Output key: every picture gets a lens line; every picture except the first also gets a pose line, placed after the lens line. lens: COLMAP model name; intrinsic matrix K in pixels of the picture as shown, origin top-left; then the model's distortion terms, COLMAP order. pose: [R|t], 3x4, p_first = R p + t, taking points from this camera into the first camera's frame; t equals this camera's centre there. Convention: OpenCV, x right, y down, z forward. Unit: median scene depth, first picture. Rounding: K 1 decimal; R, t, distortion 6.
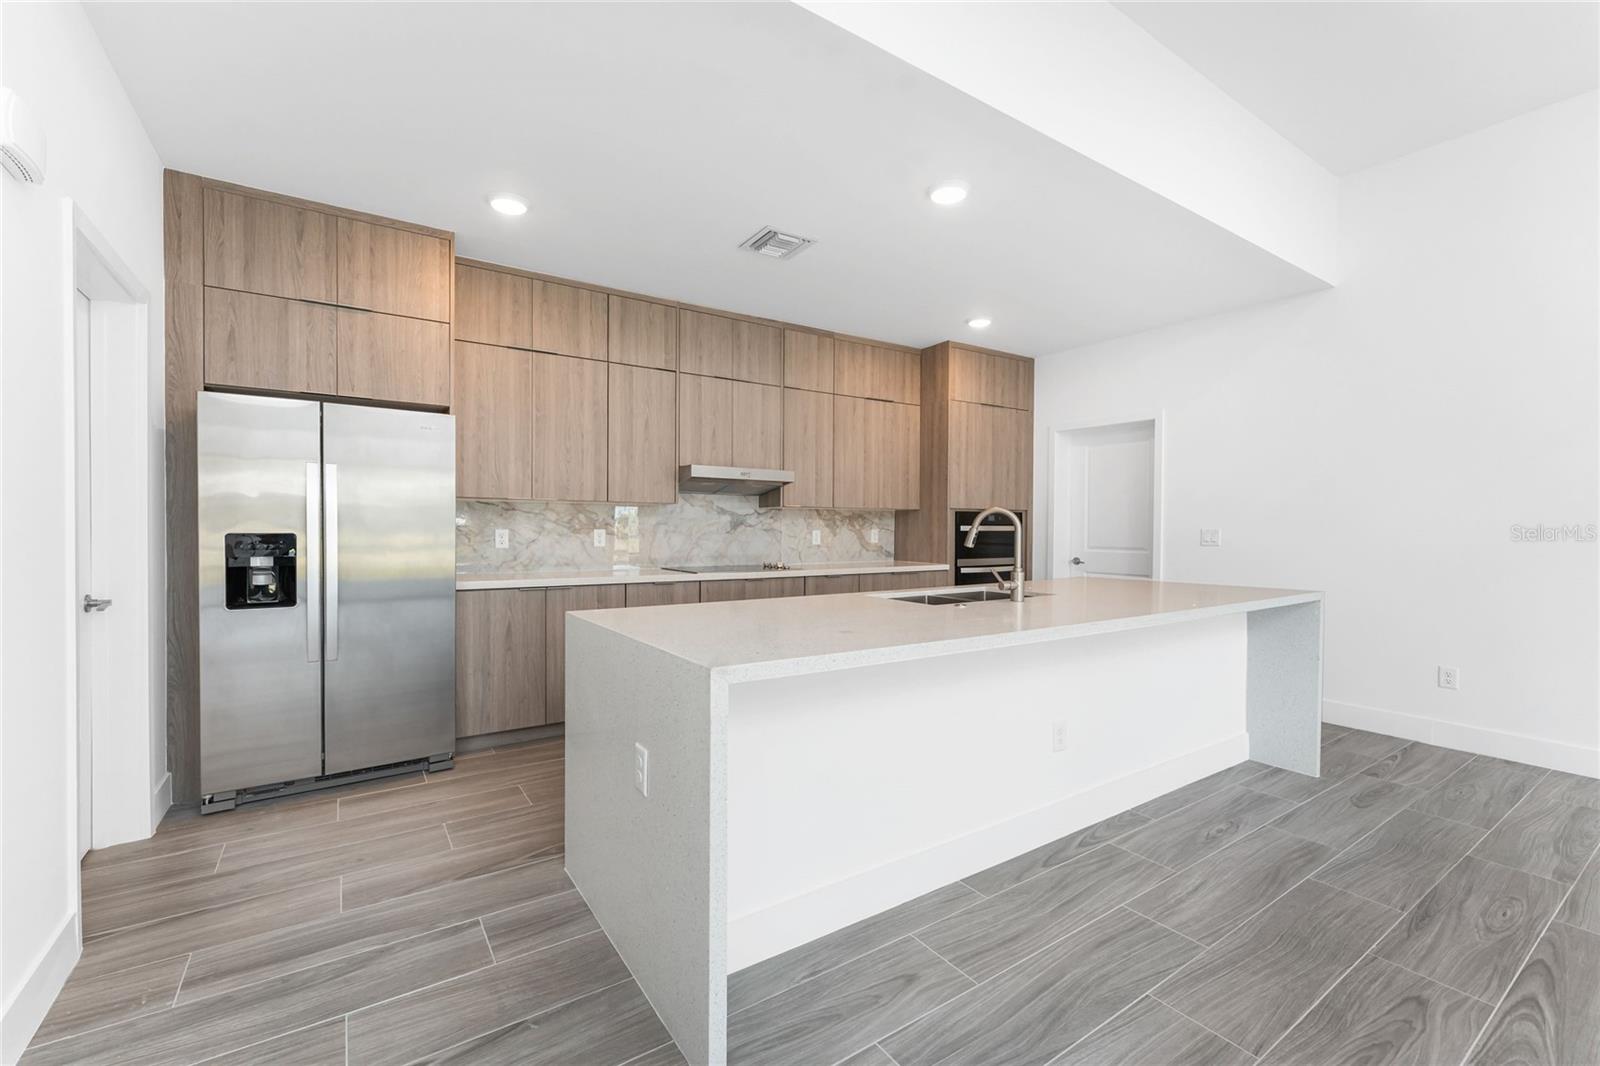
lens RADIAL K [[648.7, 0, 805.1], [0, 648.7, 533.7], [0, 0, 1]] dist [0.001523, -0.000083]
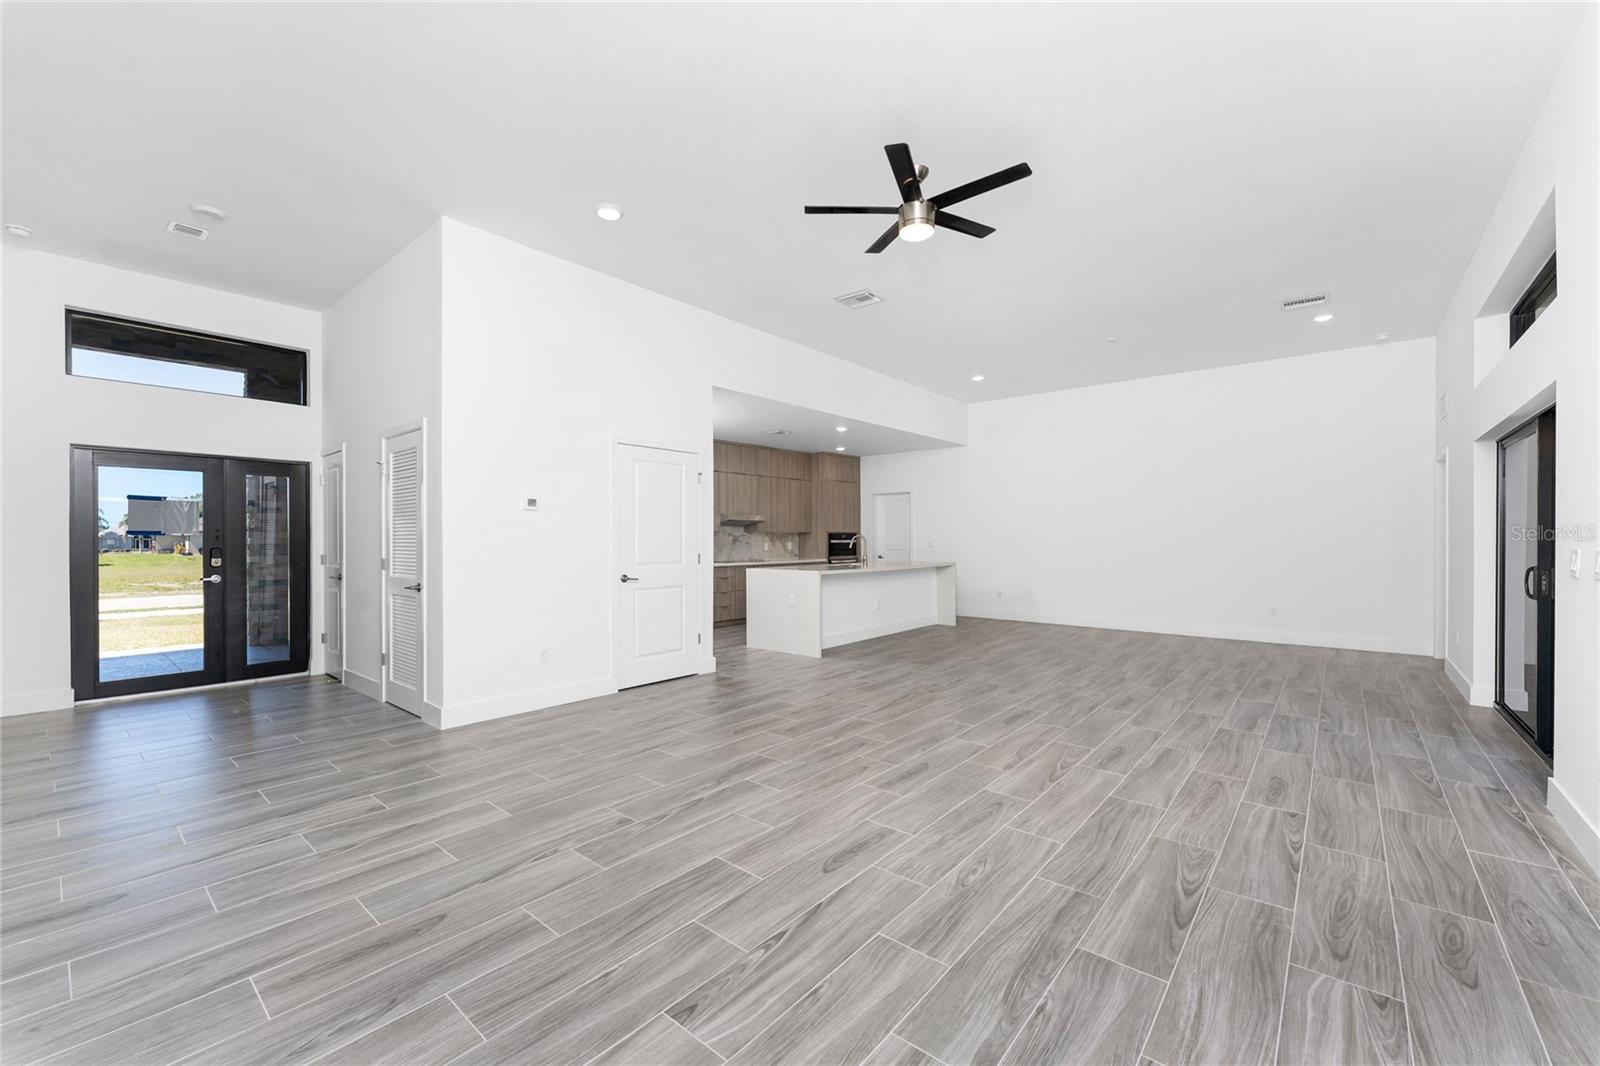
lens RADIAL K [[648.7, 0, 796.7], [0, 648.7, 540.0], [0, 0, 1]] dist [0.001523, -0.000083]
pose [[0.953421, -0.009730, 0.301486, -0.595295], [0.011854, 0.999916, -0.005216, -0.003709], [-0.301410, 0.008547, 0.953456, -1.139284]]
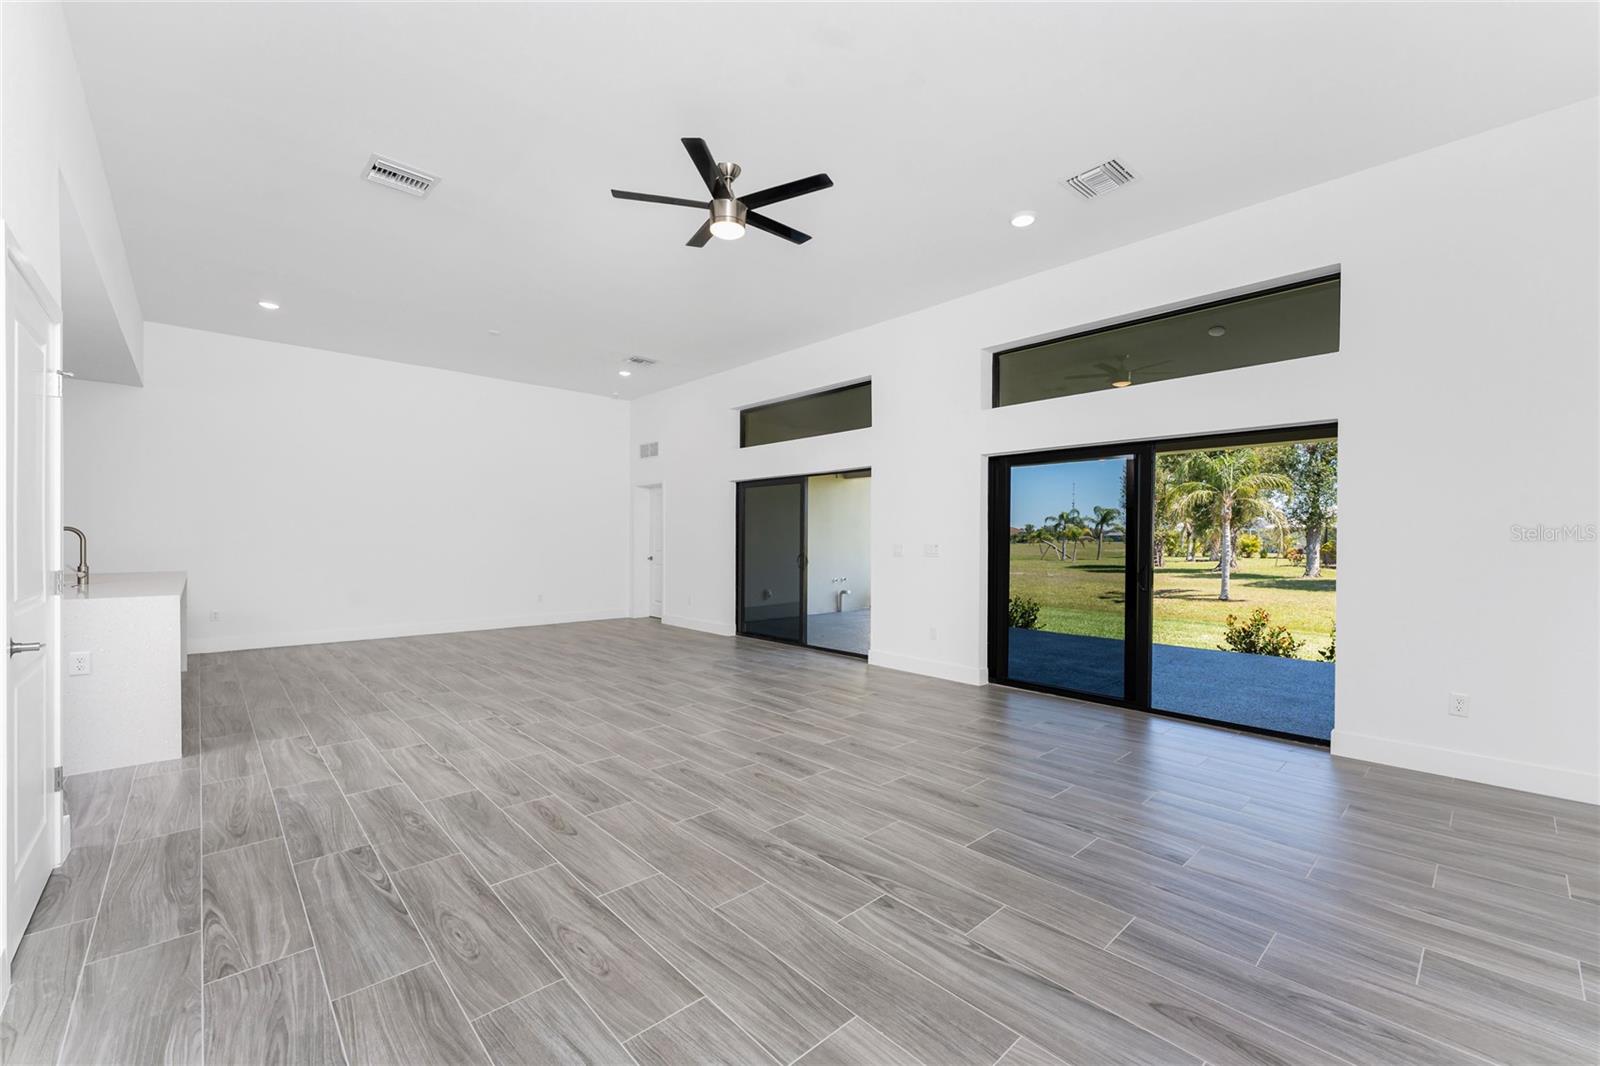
lens RADIAL K [[648.7, 0, 810.2], [0, 648.7, 548.2], [0, 0, 1]] dist [0.001523, -0.000083]
pose [[-0.194516, -0.024957, 0.980582, -1.041063], [0.002124, 0.999663, 0.025864, -0.017538], [-0.980897, 0.007114, -0.194397, -0.319418]]
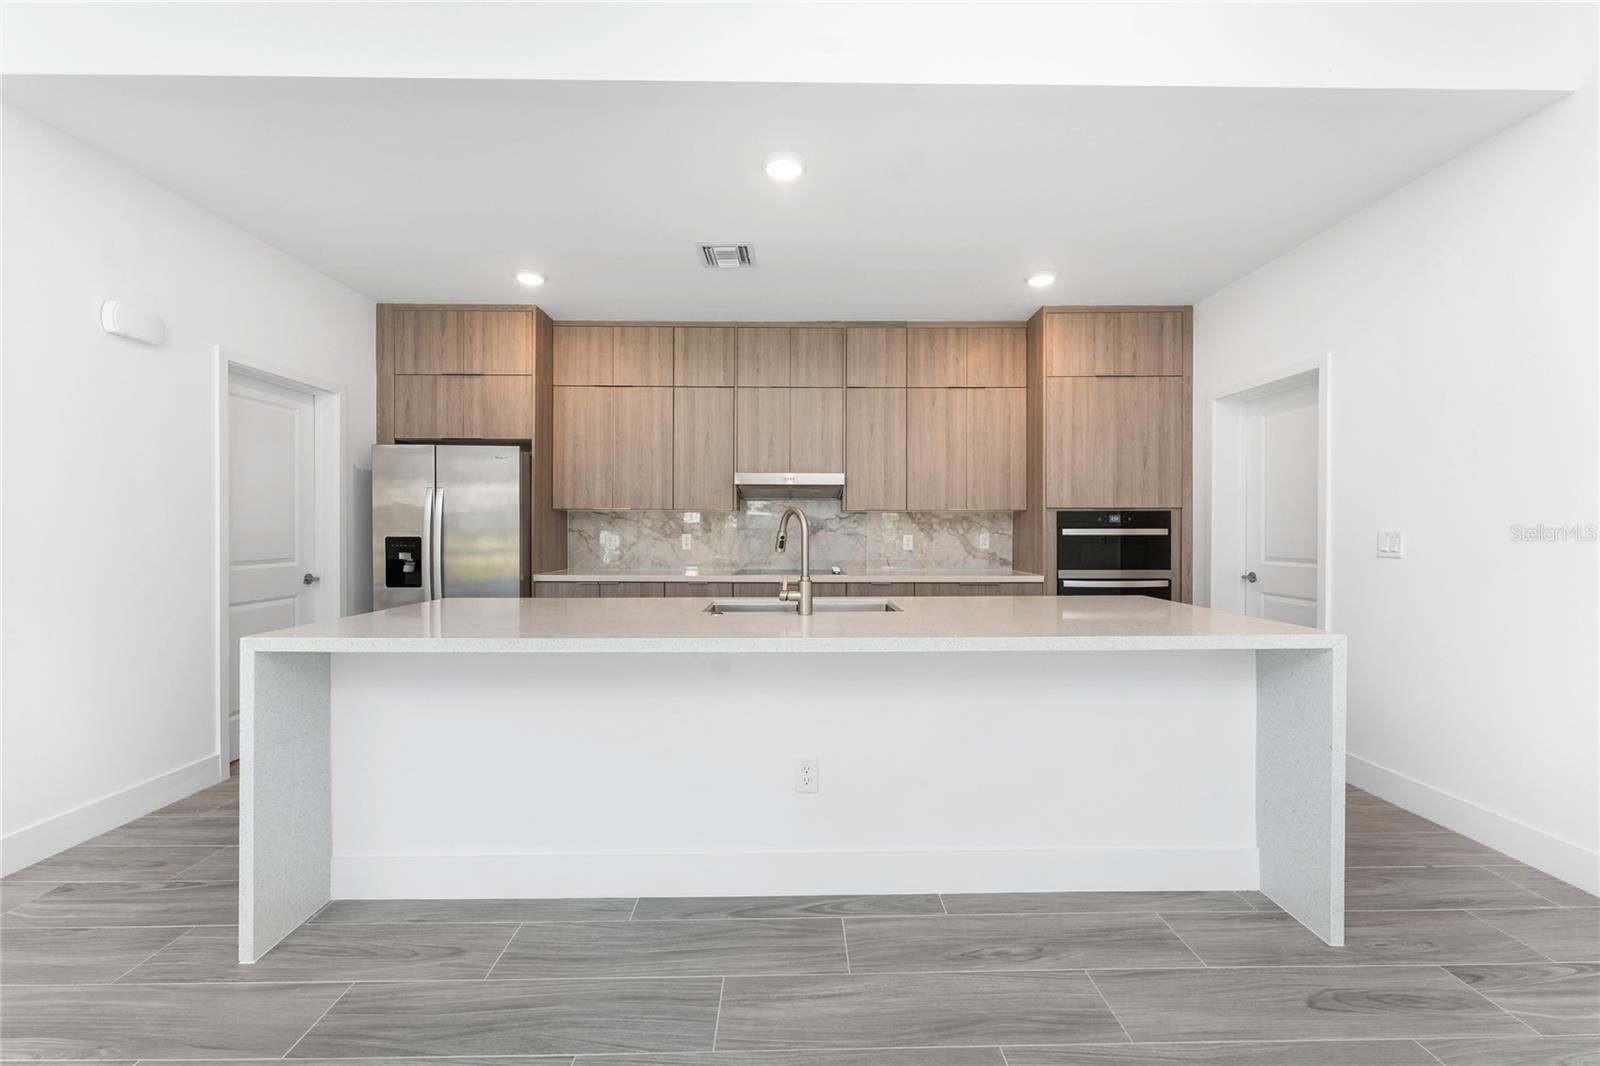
lens RADIAL K [[648.7, 0, 800.4], [0, 648.7, 534.5], [0, 0, 1]] dist [0.001523, -0.000083]
pose [[0.842425, -0.001431, -0.538812, 0.465492], [-0.002577, 0.999974, -0.006685, 0.001350], [0.538808, 0.007021, 0.842399, 0.153193]]
